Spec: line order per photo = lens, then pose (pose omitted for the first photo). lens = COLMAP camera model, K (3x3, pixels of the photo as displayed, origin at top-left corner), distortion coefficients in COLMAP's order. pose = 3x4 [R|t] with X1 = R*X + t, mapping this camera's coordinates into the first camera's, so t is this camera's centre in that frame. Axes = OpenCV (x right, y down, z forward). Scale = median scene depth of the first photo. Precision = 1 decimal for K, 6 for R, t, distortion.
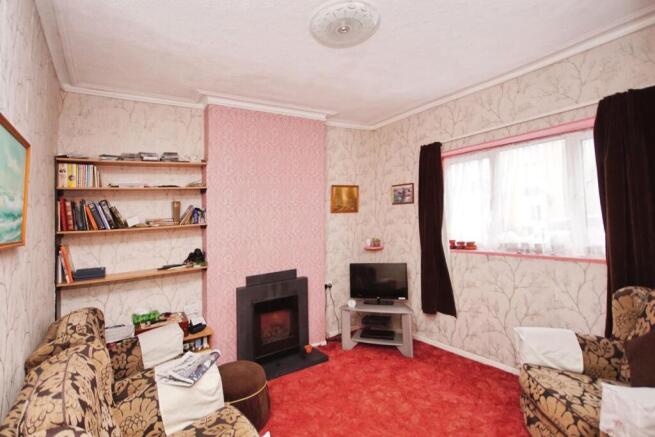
lens RADIAL K [[290.6, 0, 325.2], [0, 290.6, 223.2], [0, 0, 1]] dist [-0.000150, -0.001189]
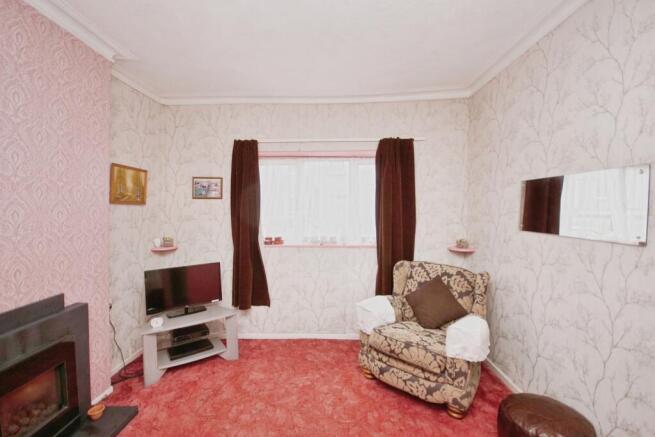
lens RADIAL K [[253.6, 0, 326.8], [0, 253.6, 233.1], [0, 0, 1]] dist [-0.000888, -0.000481]
pose [[0.609798, -0.024494, 0.792179, -0.170651], [-0.012253, 0.999111, 0.040325, 0.006440], [-0.792462, -0.034297, 0.608956, 0.254182]]
